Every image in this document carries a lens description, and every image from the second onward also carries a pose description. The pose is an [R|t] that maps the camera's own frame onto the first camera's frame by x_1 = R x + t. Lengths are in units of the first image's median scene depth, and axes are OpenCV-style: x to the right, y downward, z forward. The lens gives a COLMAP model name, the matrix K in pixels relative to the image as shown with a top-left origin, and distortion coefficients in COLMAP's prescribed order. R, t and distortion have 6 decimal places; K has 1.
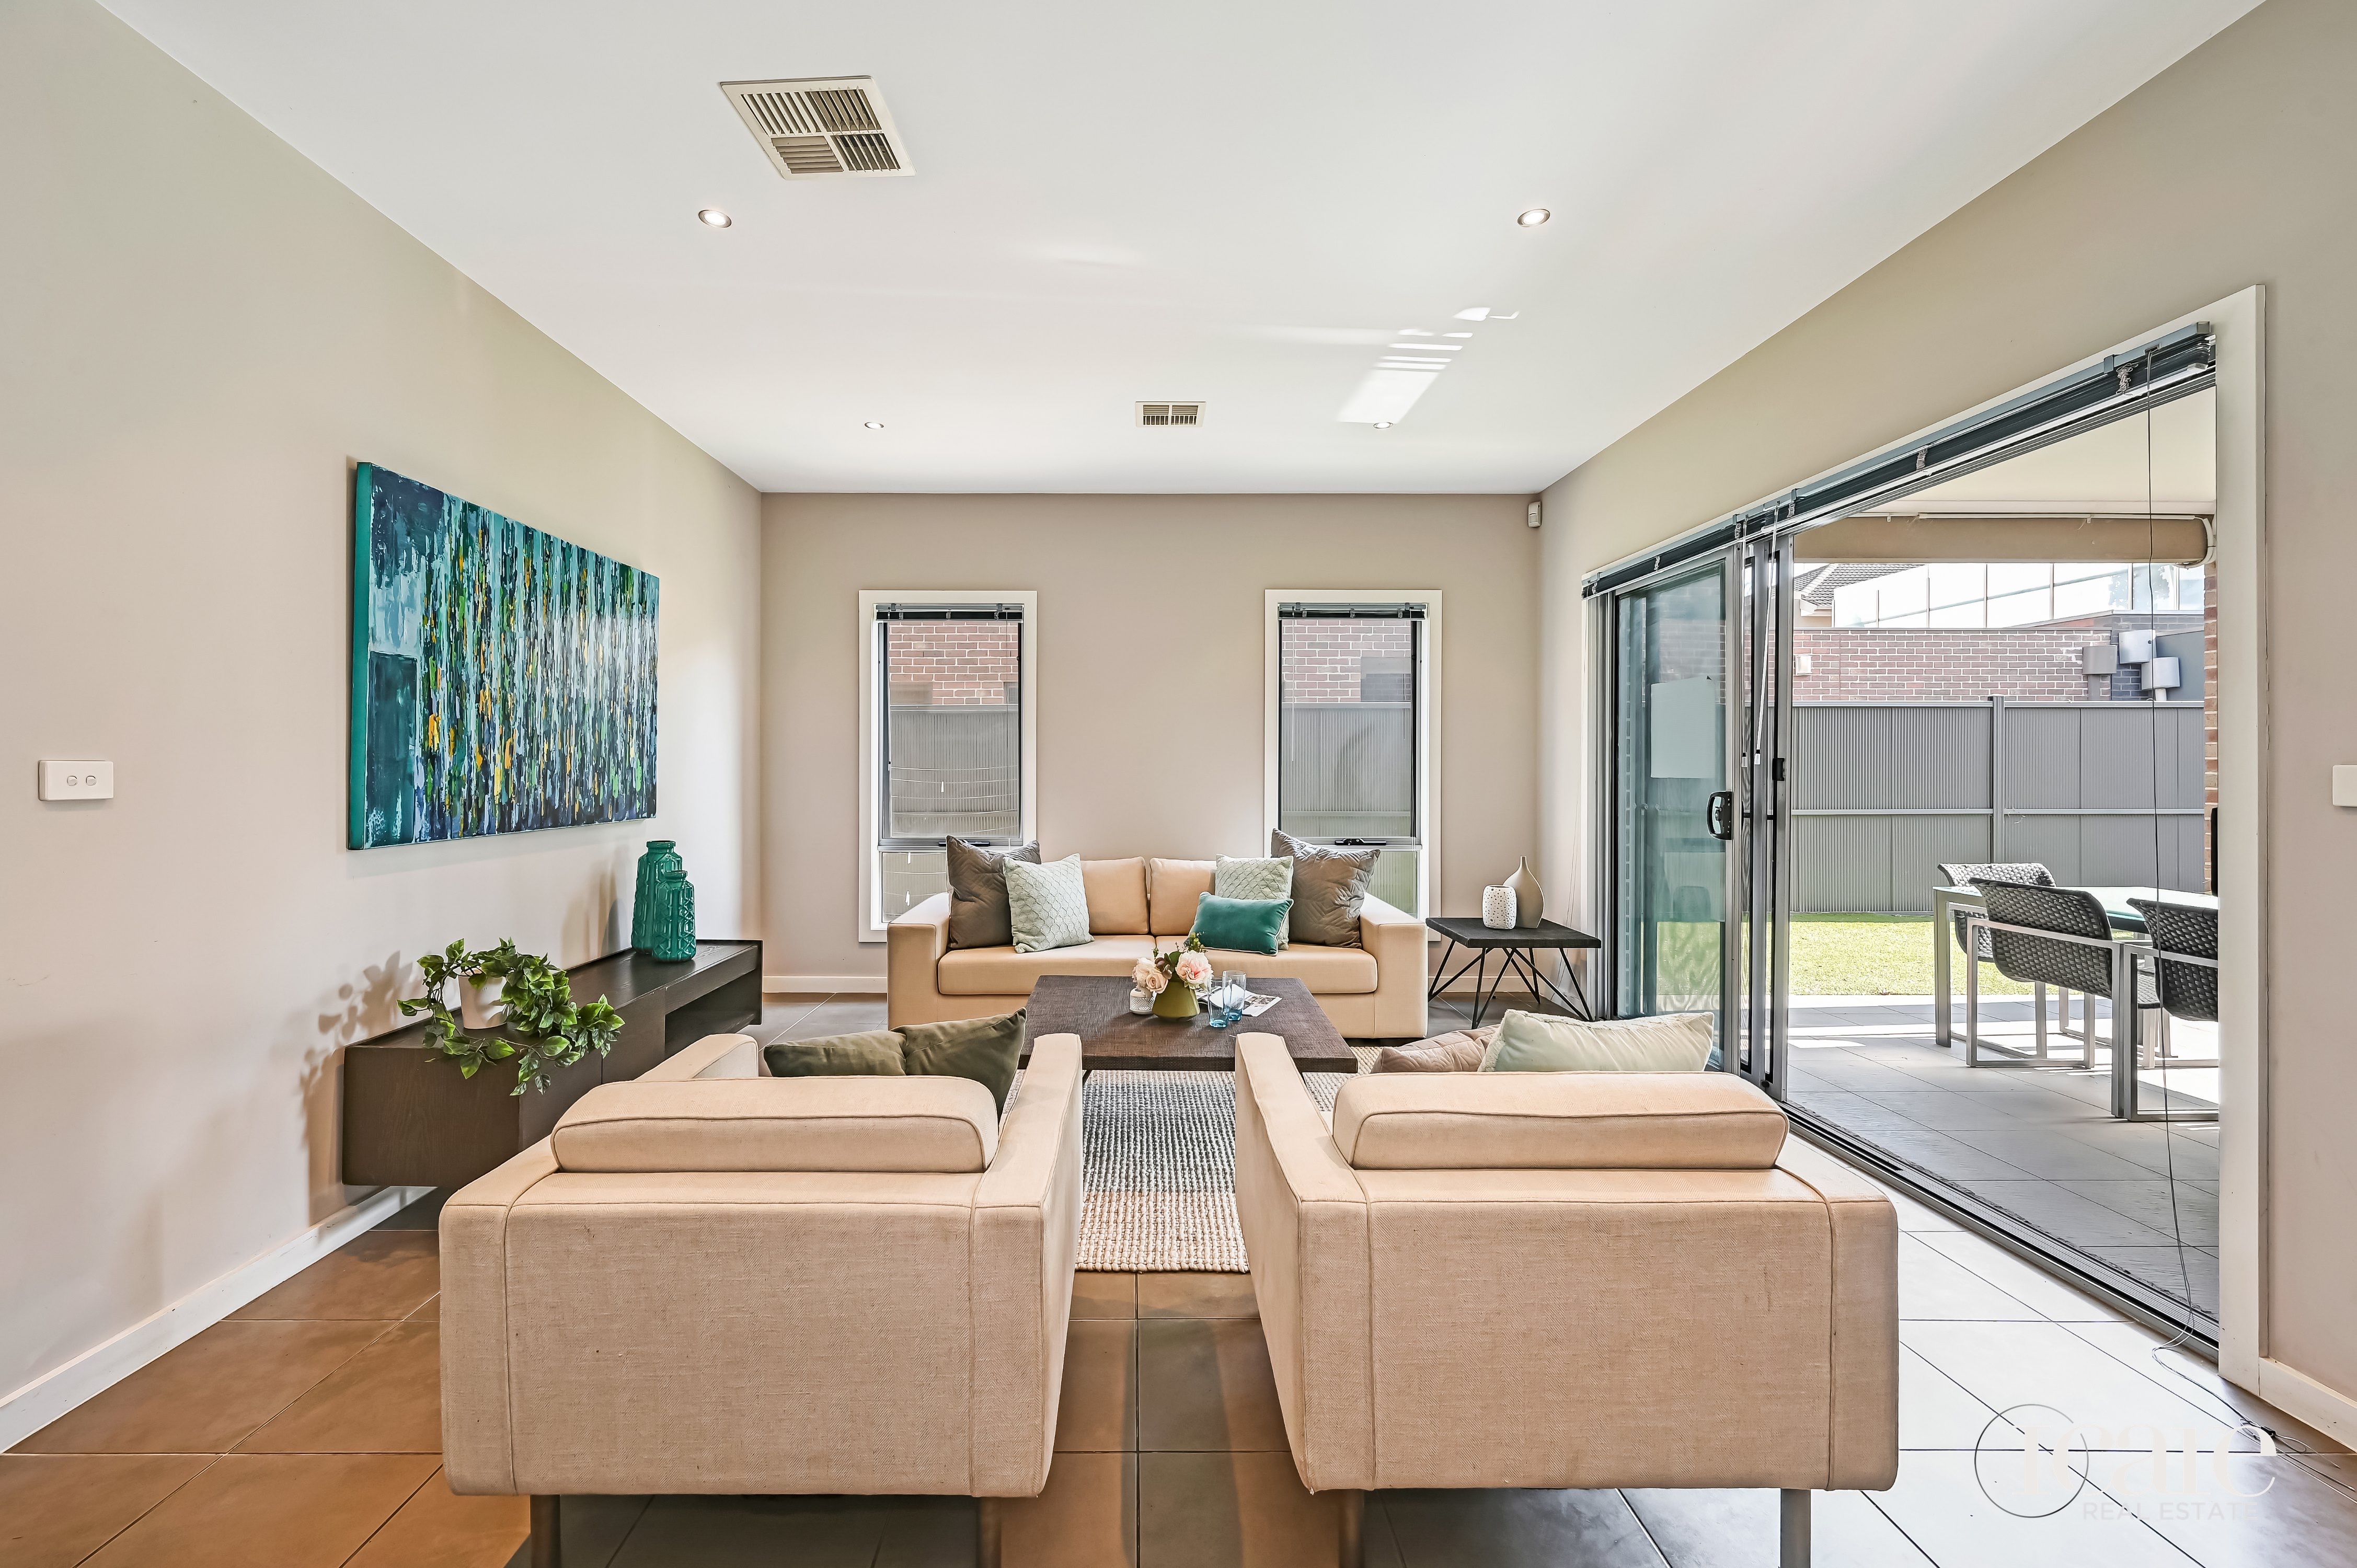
lens RADIAL K [[952.8, 0, 1160.8], [0, 952.8, 771.6], [0, 0, 1]] dist [0.000619, 0.000887]
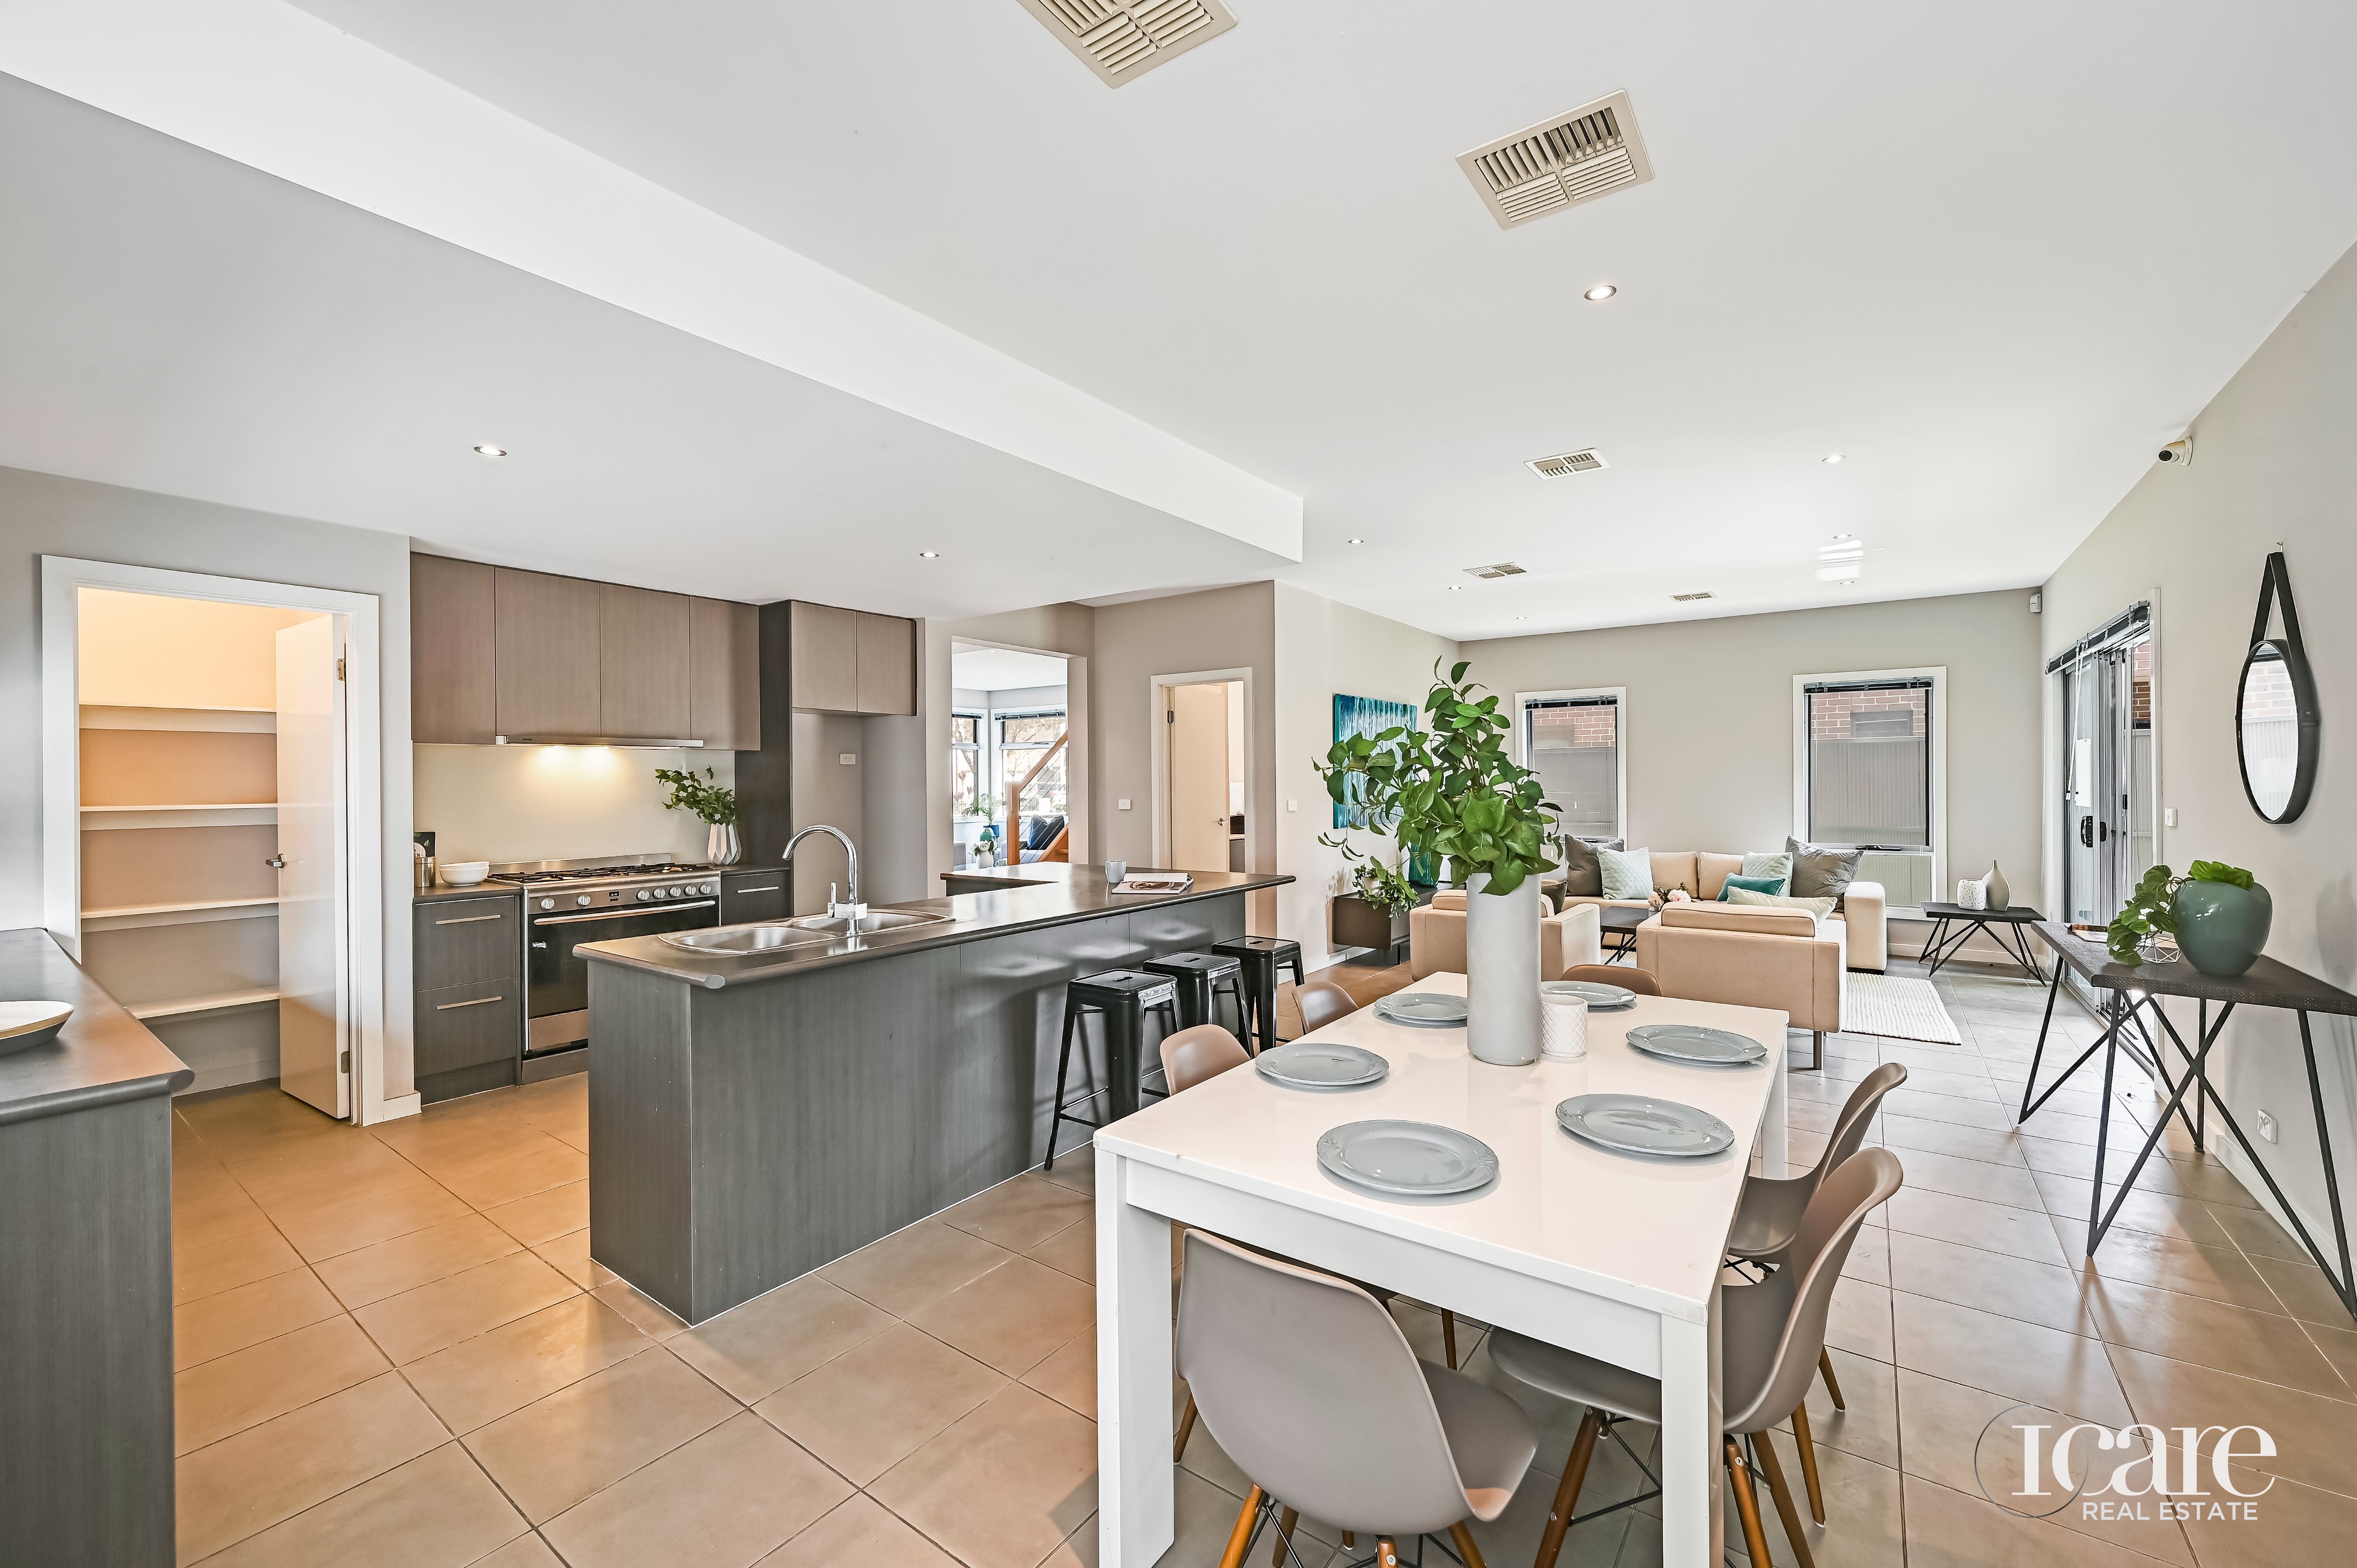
lens RADIAL K [[952.8, 0, 1170.5], [0, 952.8, 784.1], [0, 0, 1]] dist [0.000619, 0.000887]
pose [[0.790206, -0.004568, -0.612824, 0.272832], [0.004813, 0.999988, -0.001248, -0.026699], [0.612823, -0.001963, 0.790218, -0.825897]]
